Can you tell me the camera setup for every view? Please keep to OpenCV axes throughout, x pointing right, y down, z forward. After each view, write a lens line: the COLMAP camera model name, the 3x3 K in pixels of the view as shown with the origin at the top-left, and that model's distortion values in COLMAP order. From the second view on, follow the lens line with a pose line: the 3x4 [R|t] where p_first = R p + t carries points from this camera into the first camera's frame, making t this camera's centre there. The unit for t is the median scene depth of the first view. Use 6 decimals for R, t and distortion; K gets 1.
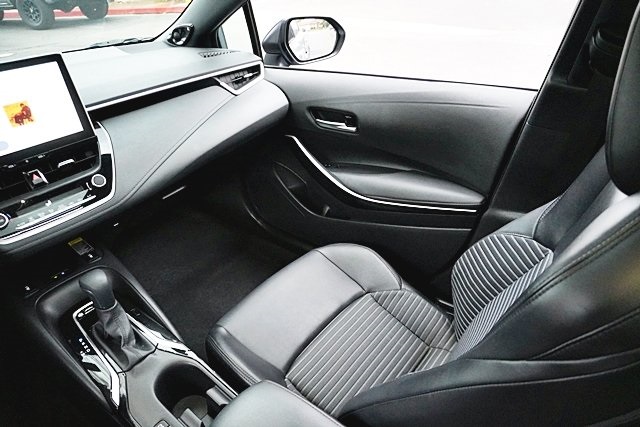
lens RADIAL K [[427.1, 0, 321.3], [0, 427.1, 213.4], [0, 0, 1]] dist [-0.035851, 0.027380]
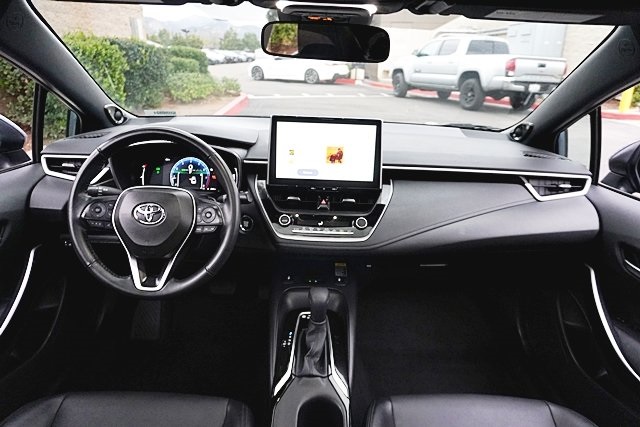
lens RADIAL K [[427.1, 0, 319.0], [0, 427.1, 215.9], [0, 0, 1]] dist [-0.035851, 0.027380]
pose [[0.619046, 0.336633, -0.709550, 0.217852], [-0.463550, 0.885928, 0.015888, -0.052783], [0.633958, 0.319076, 0.704476, 0.071121]]
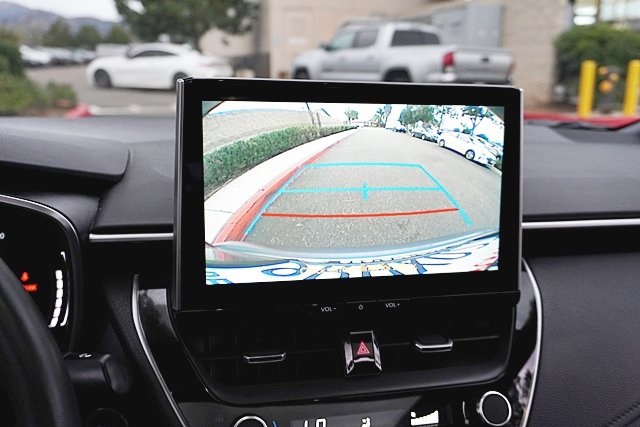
lens RADIAL K [[568.5, 0, 317.6], [0, 568.5, 214.4], [0, 0, 1]] dist [-0.000264, -0.006191]
pose [[0.774451, 0.225369, -0.591130, -0.351613], [-0.381603, 0.911682, -0.152365, -0.087897], [0.504585, 0.343576, 0.792054, 0.422691]]
